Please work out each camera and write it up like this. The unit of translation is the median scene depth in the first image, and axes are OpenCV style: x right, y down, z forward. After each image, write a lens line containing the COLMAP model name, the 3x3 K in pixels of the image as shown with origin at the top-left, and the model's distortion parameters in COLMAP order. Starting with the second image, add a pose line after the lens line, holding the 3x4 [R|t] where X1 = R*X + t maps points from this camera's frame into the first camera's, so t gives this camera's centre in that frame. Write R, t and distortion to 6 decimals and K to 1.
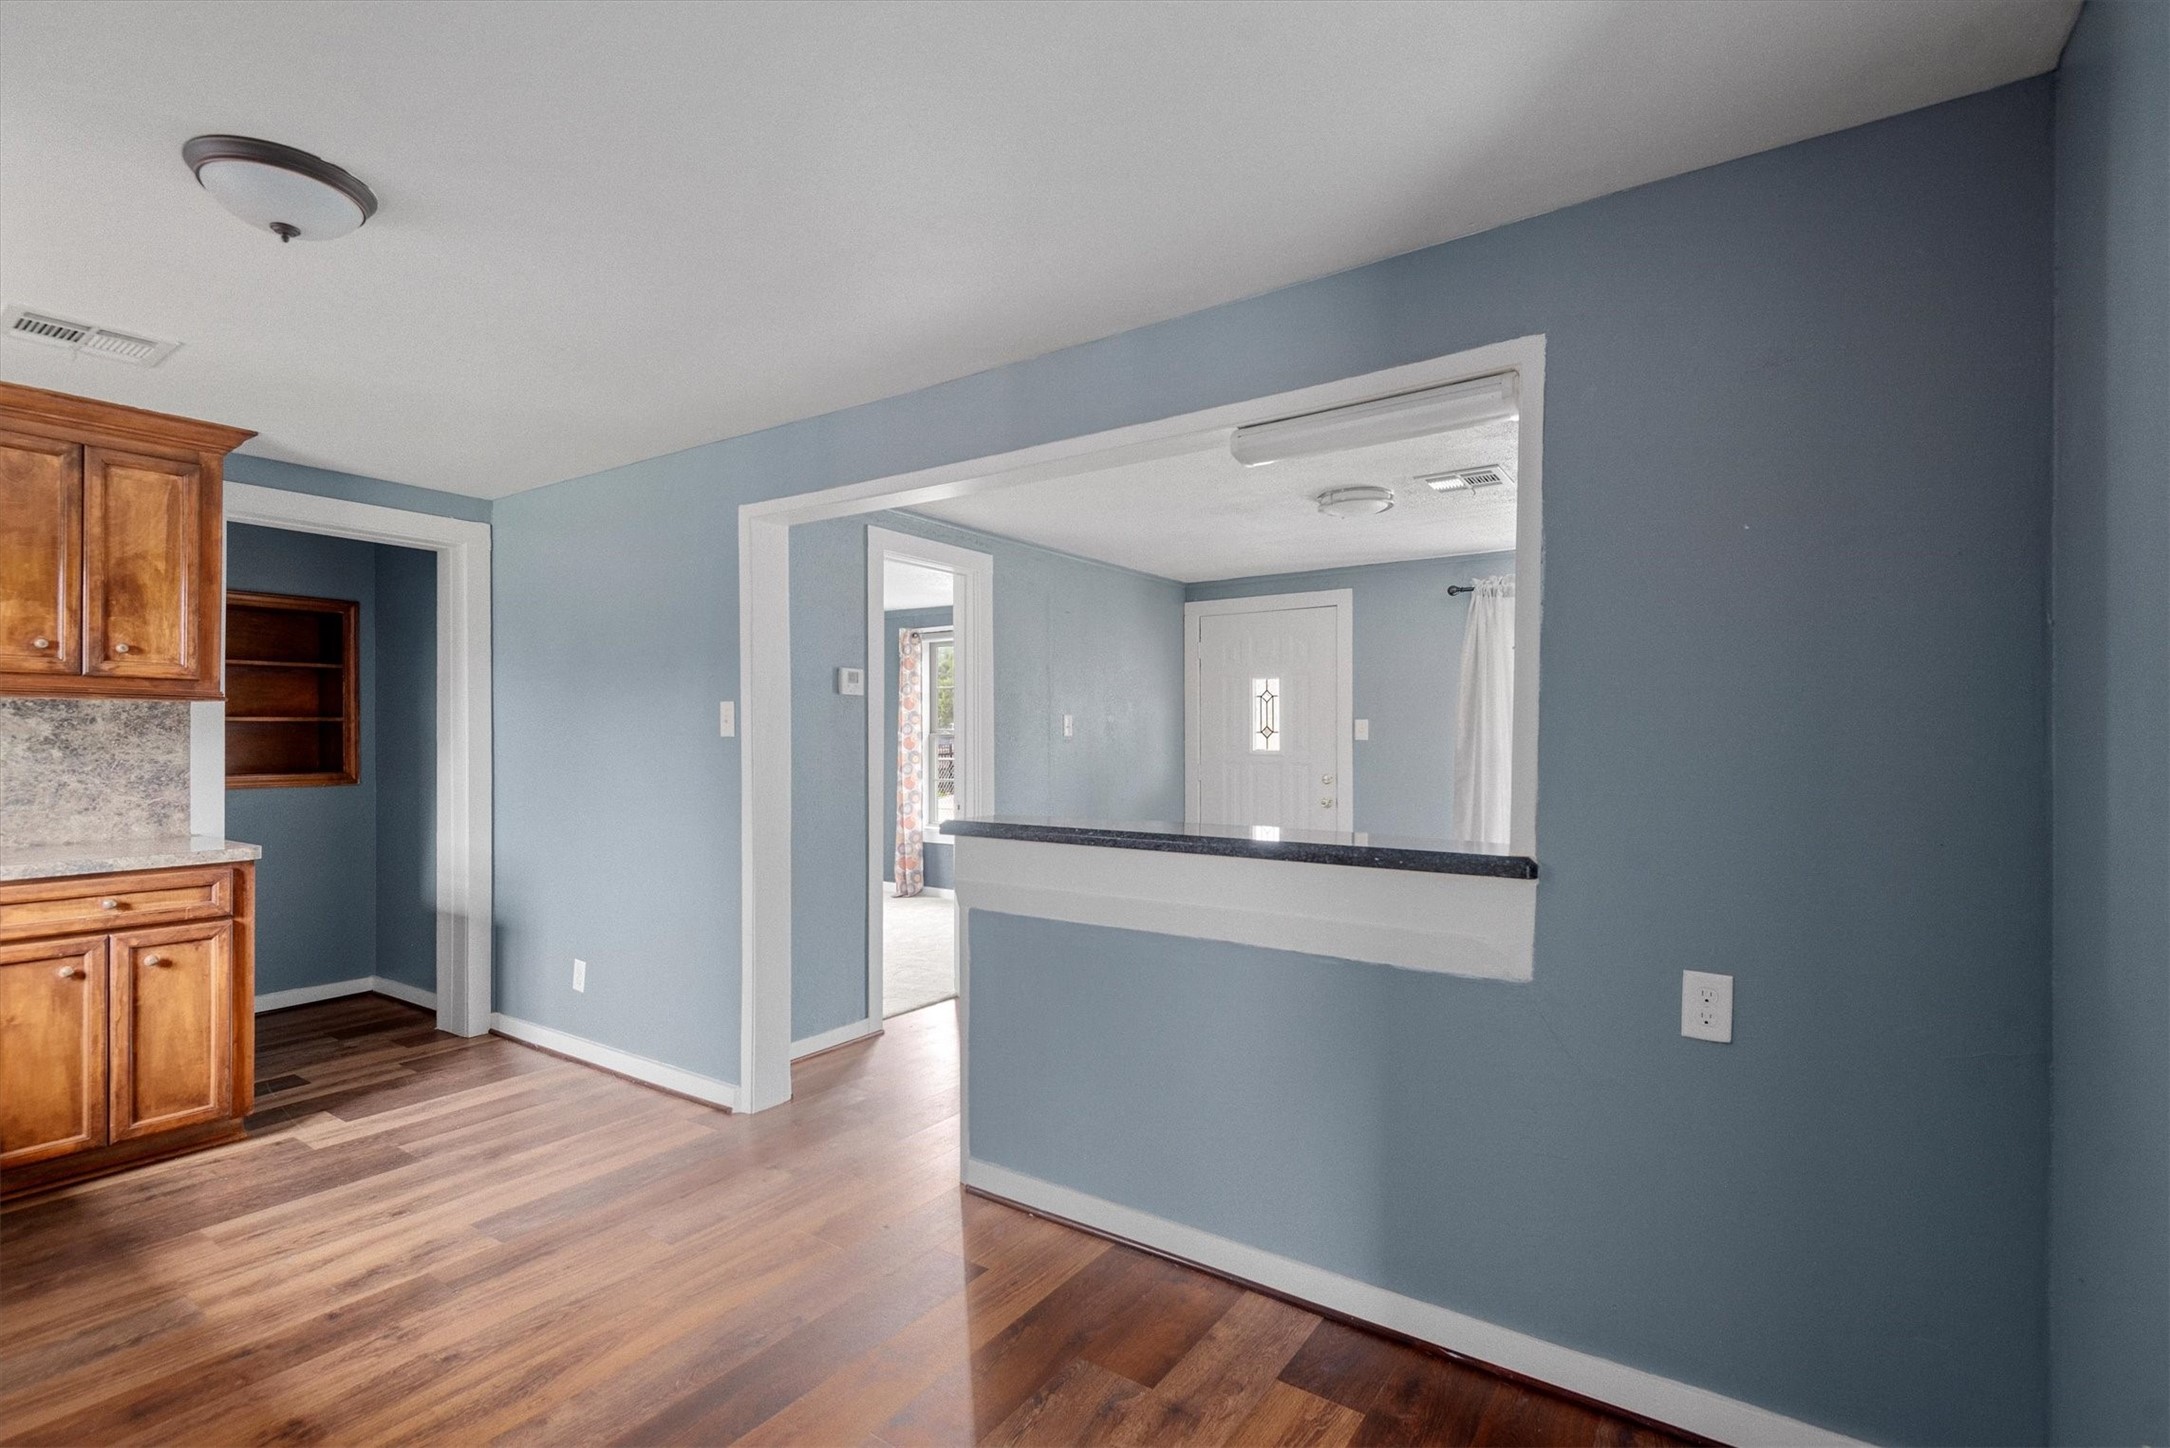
lens RADIAL K [[983.8, 0, 1111.7], [0, 983.8, 733.1], [0, 0, 1]] dist [0.023145, -0.013292]
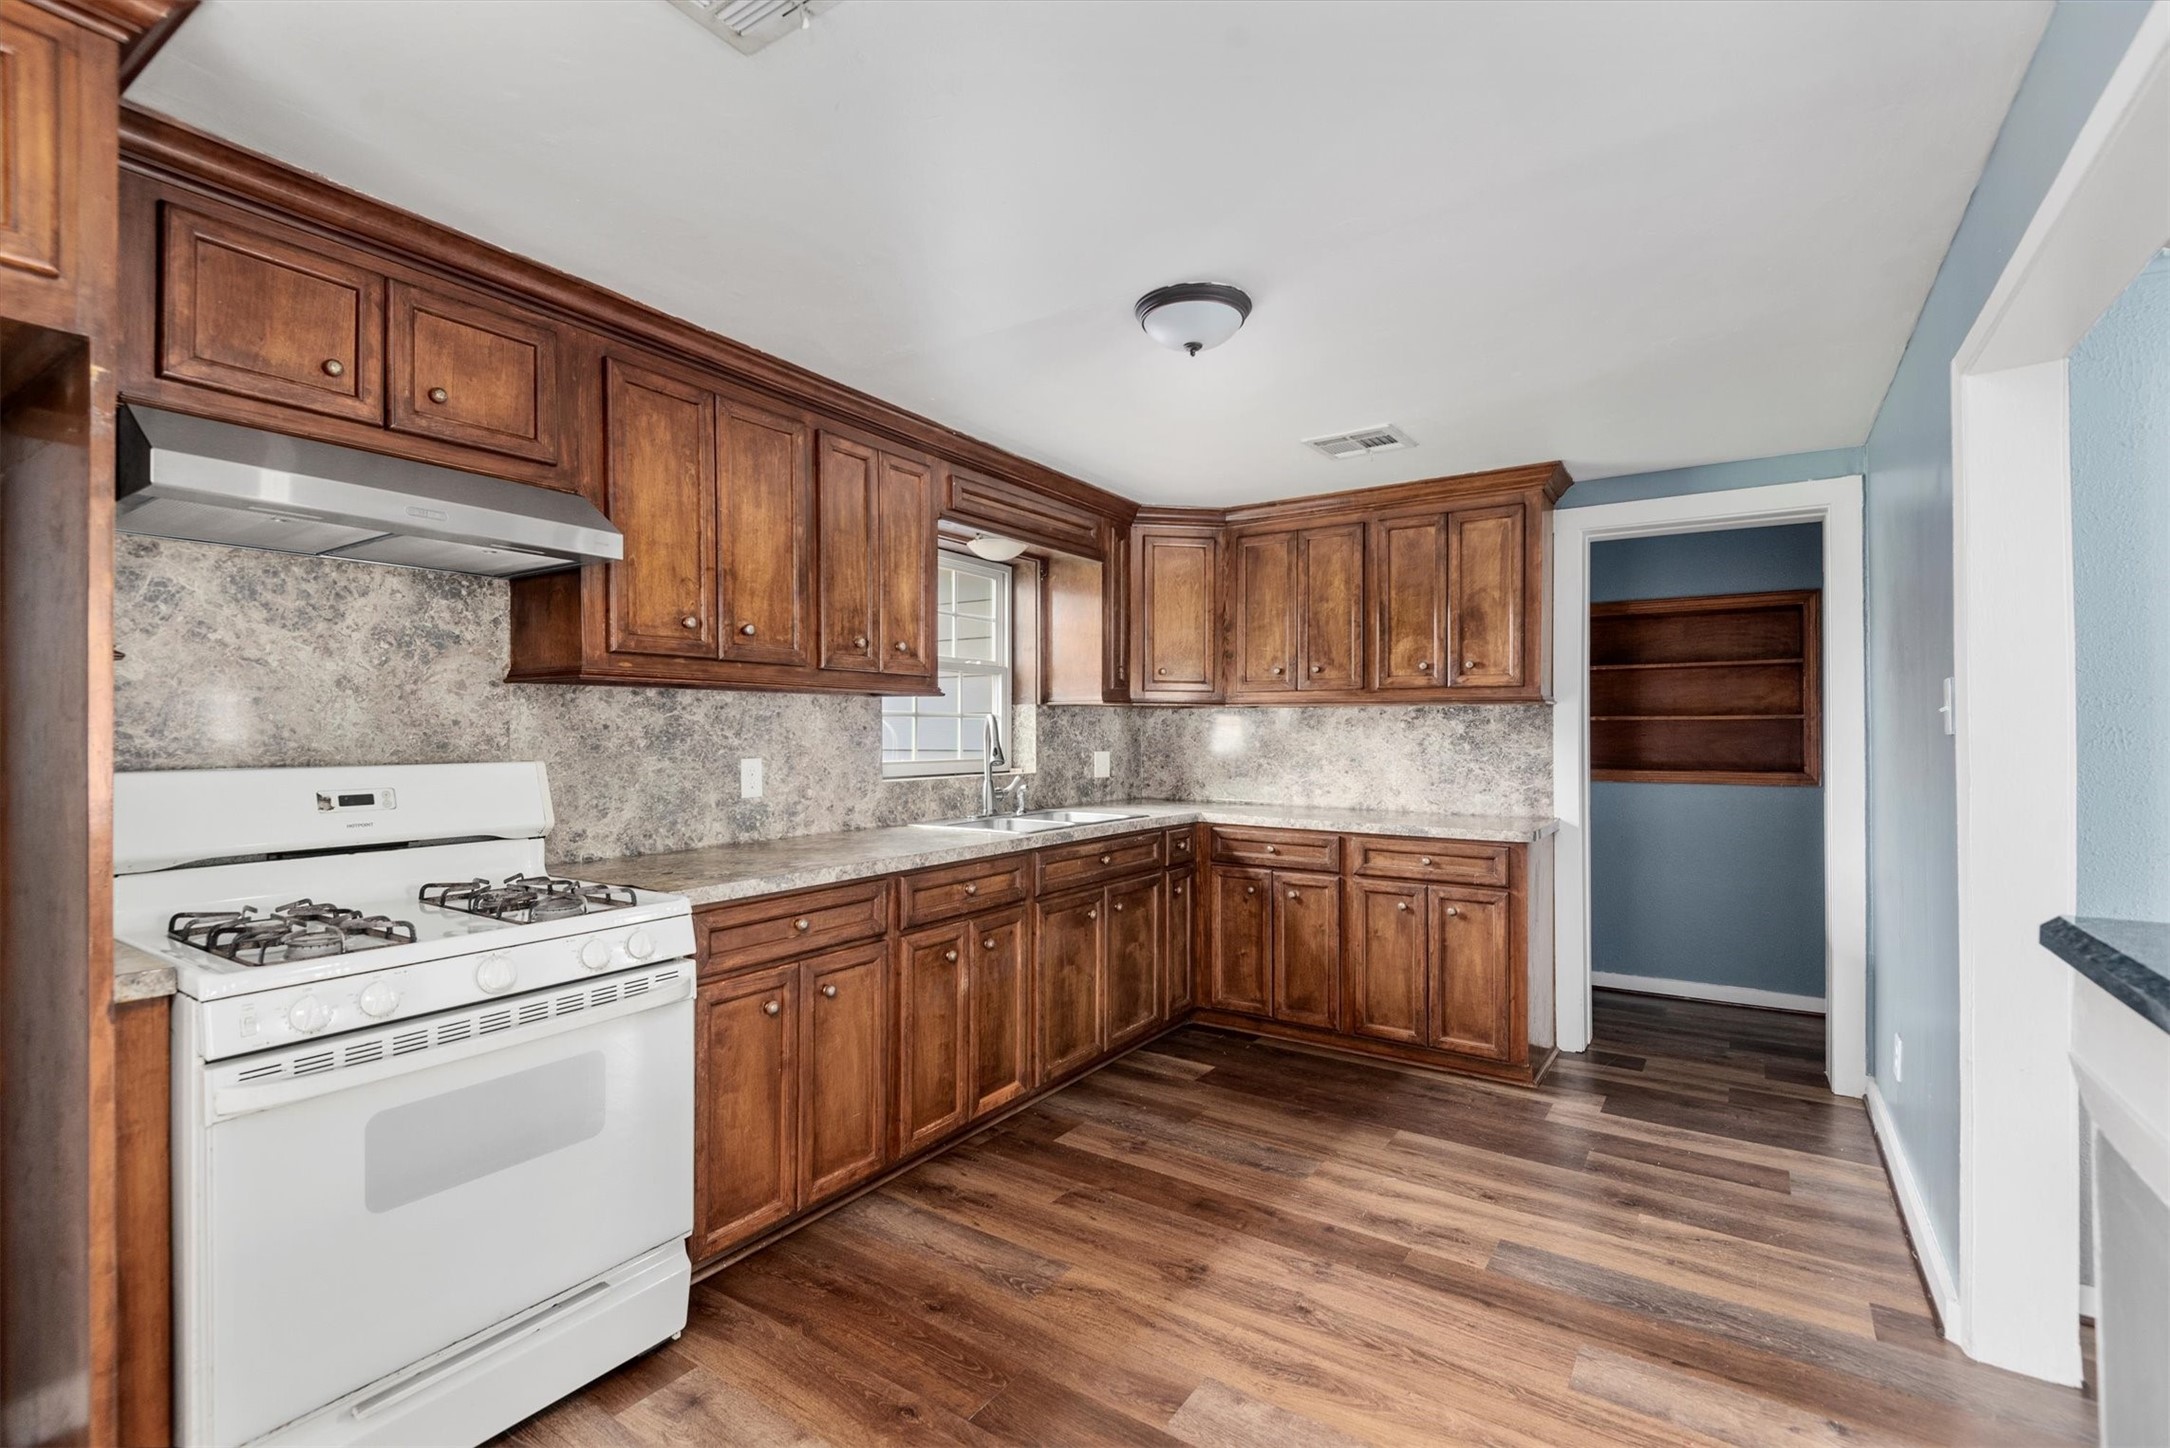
lens RADIAL K [[983.8, 0, 1069.8], [0, 983.8, 724.0], [0, 0, 1]] dist [0.023145, -0.013292]
pose [[-0.002174, -0.008018, -0.999965, 0.263736], [-0.000728, 0.999968, -0.008016, 0.001389], [0.999997, 0.000711, -0.002179, 0.475855]]
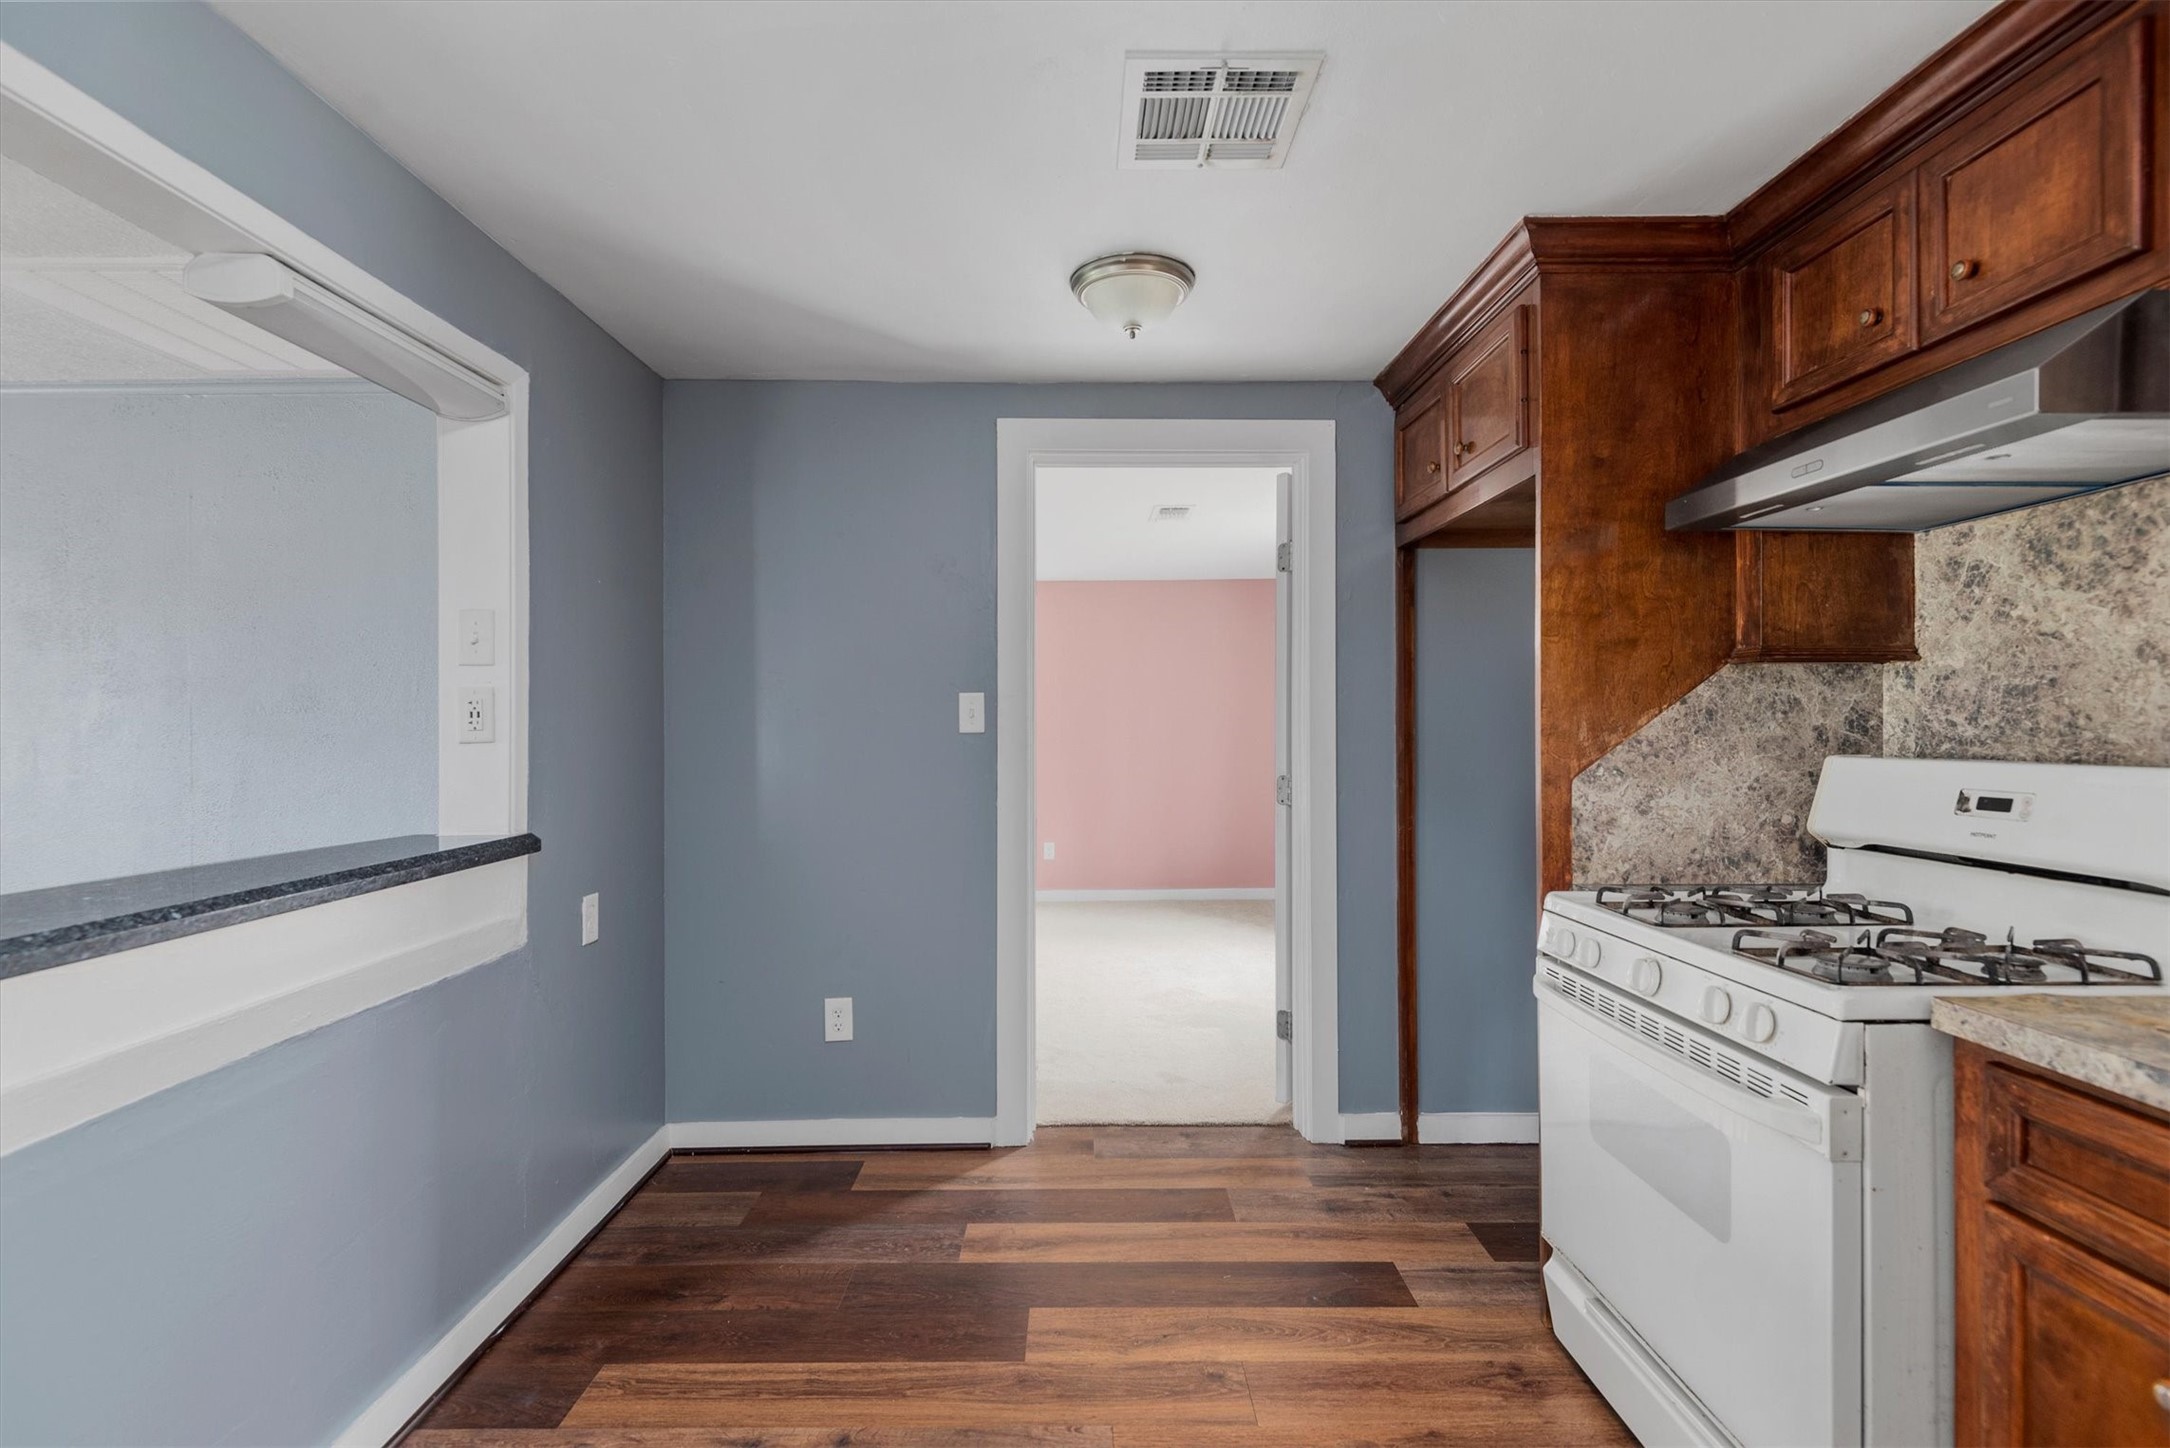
lens RADIAL K [[983.8, 0, 1084.6], [0, 983.8, 728.5], [0, 0, 1]] dist [0.023145, -0.013292]
pose [[-0.568648, -0.000763, 0.822580, -0.537470], [0.004014, 0.999985, 0.003702, 0.002780], [-0.822571, 0.005407, -0.568637, 0.694978]]
